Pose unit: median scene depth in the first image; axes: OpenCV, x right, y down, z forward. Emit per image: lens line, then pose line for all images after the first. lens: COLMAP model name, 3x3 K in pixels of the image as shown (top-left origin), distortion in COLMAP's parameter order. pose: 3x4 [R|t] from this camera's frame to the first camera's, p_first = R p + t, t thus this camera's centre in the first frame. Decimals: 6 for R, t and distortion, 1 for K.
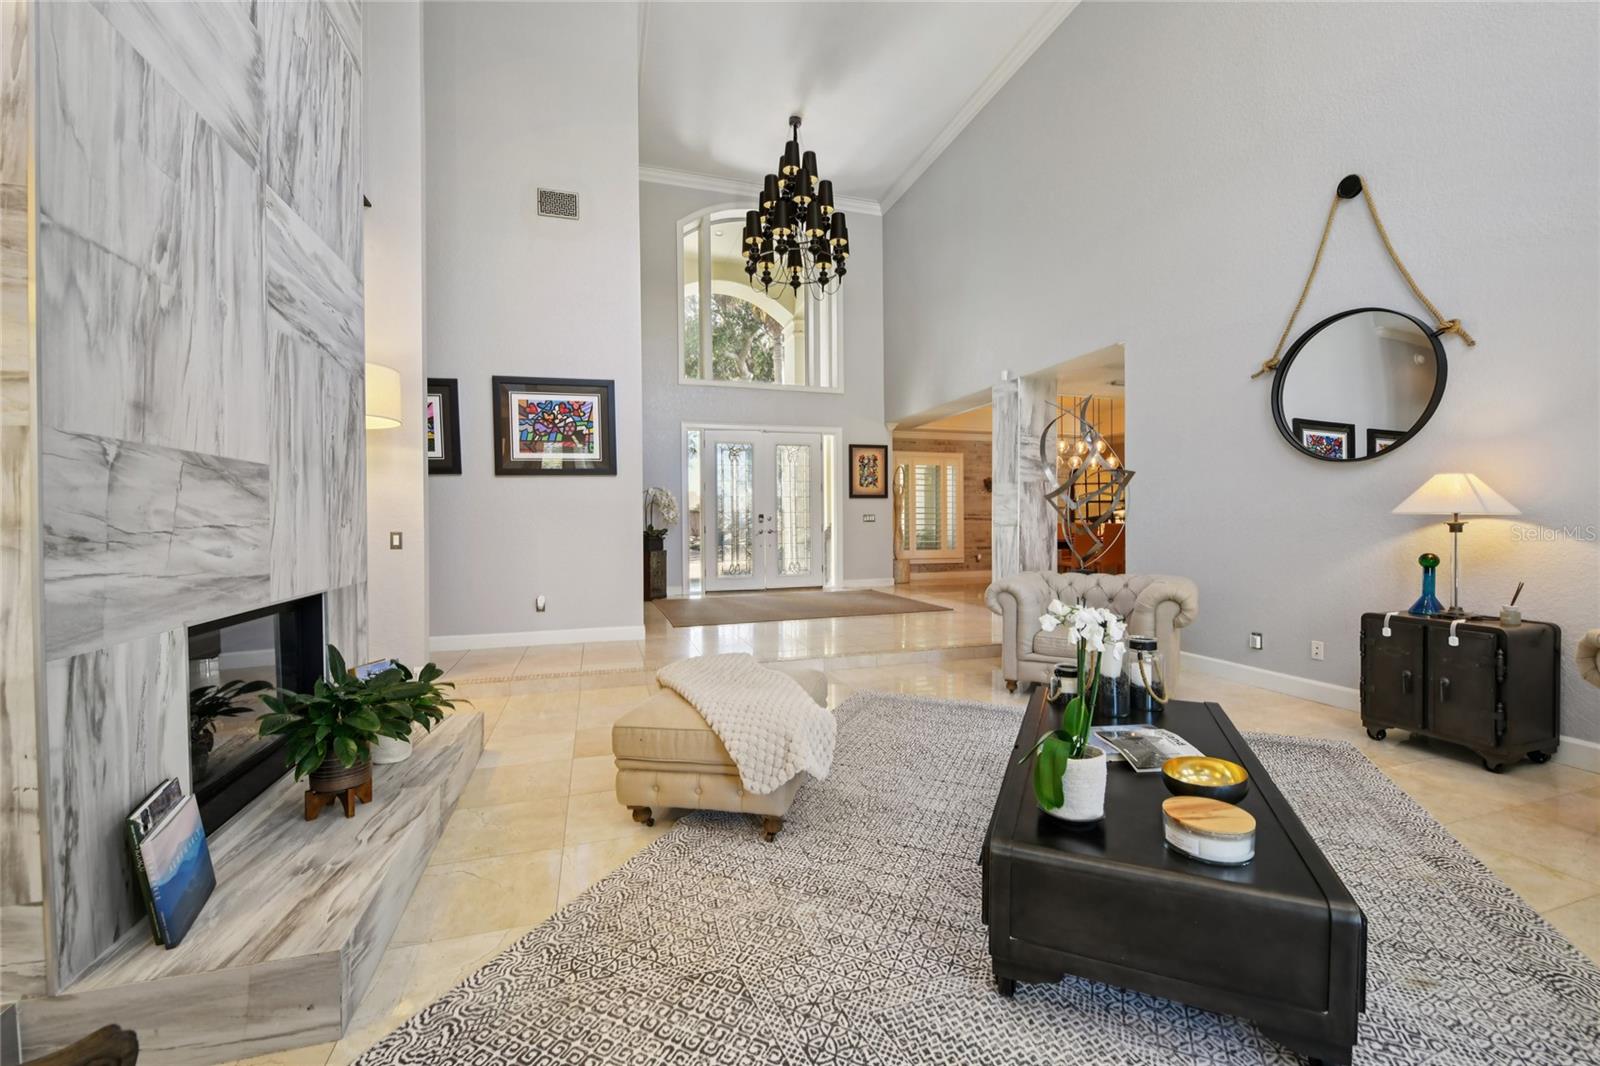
lens RADIAL K [[639.0, 0, 797.3], [0, 639.0, 525.5], [0, 0, 1]] dist [-0.004786, -0.002227]
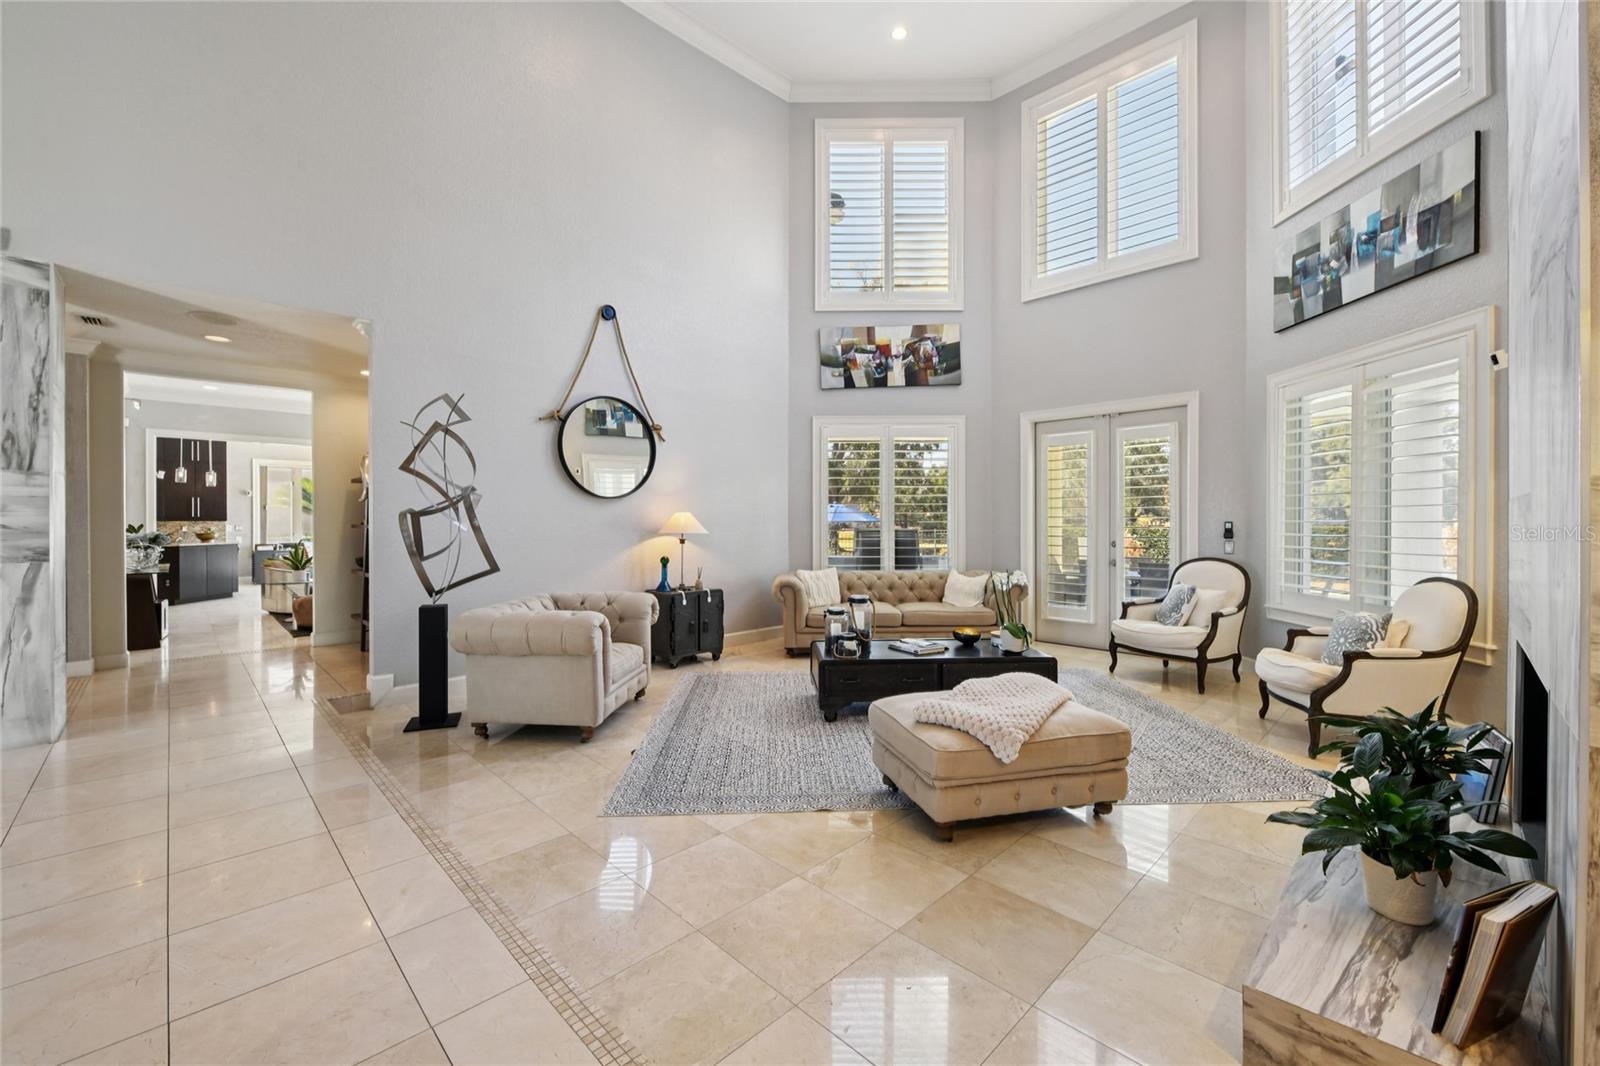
lens RADIAL K [[639.0, 0, 796.6], [0, 639.0, 523.5], [0, 0, 1]] dist [-0.004786, -0.002227]
pose [[-0.455398, 0.004889, 0.890275, -0.643802], [0.015227, 0.999881, 0.002298, -0.040010], [-0.890158, 0.014603, -0.455418, 1.275039]]
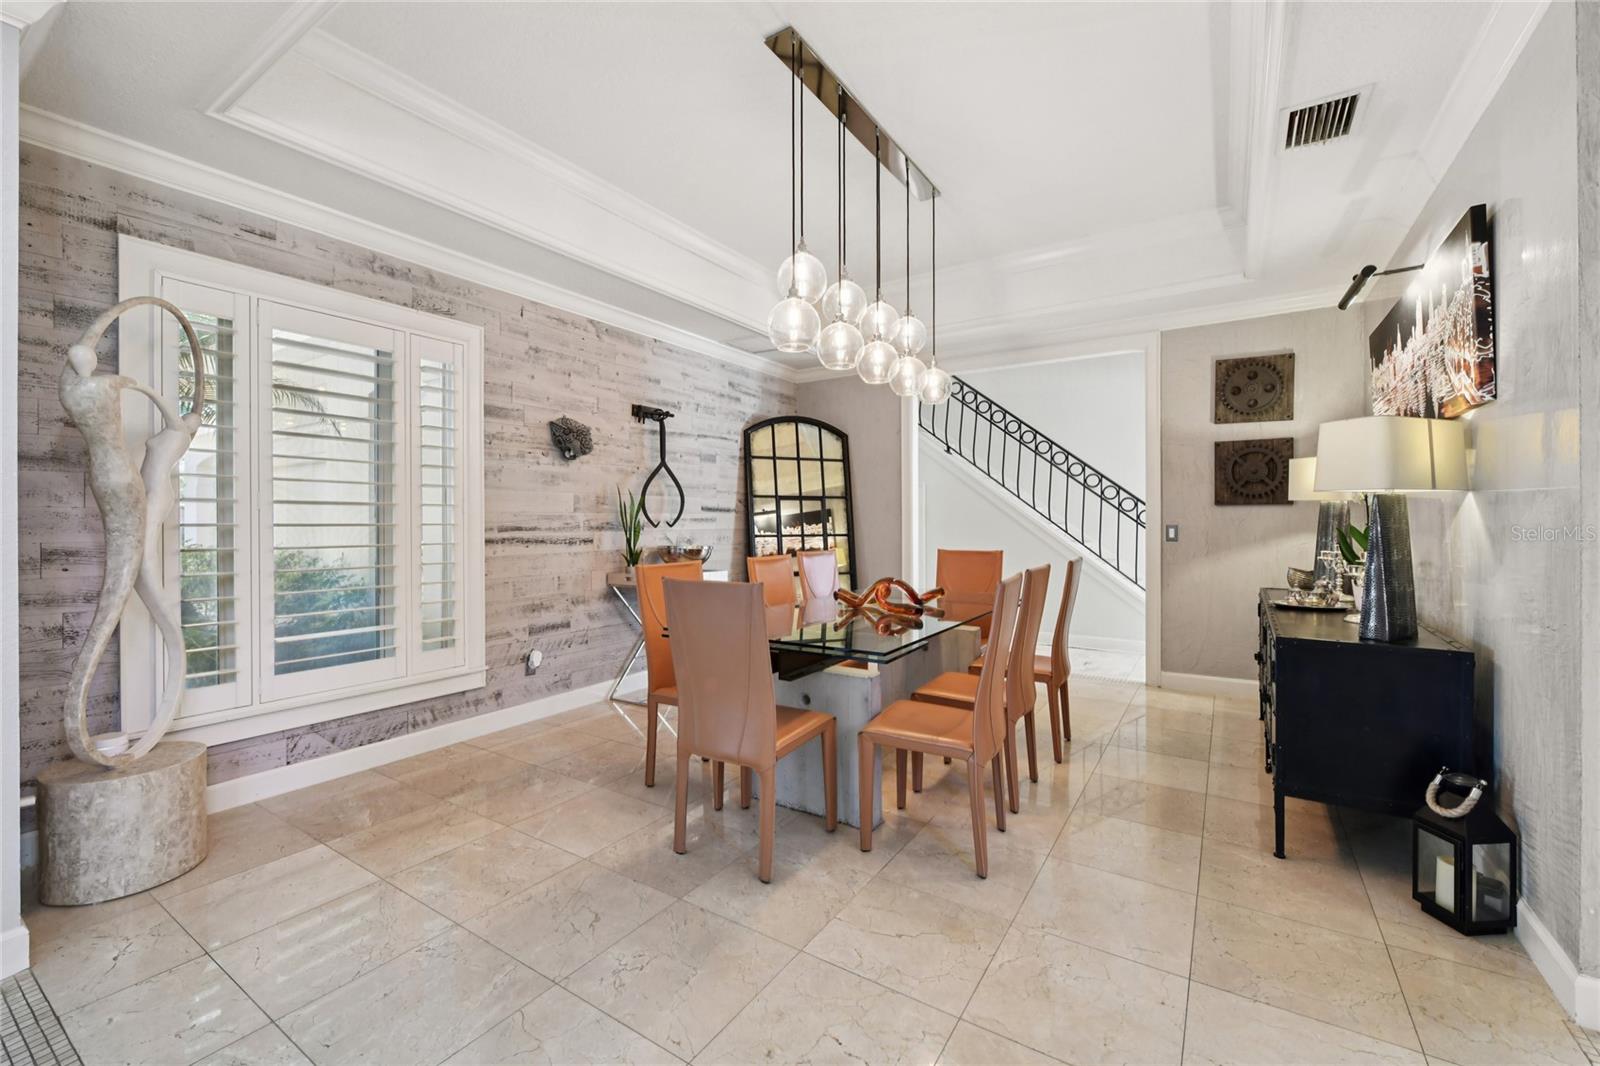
lens RADIAL K [[678.5, 0, 800.6], [0, 678.5, 520.8], [0, 0, 1]] dist [0.002280, -0.000624]
pose [[0.781812, 0.003223, 0.623506, 0.532882], [0.005129, 0.999920, -0.011600, -0.048777], [-0.623493, 0.012267, 0.781732, 1.967589]]
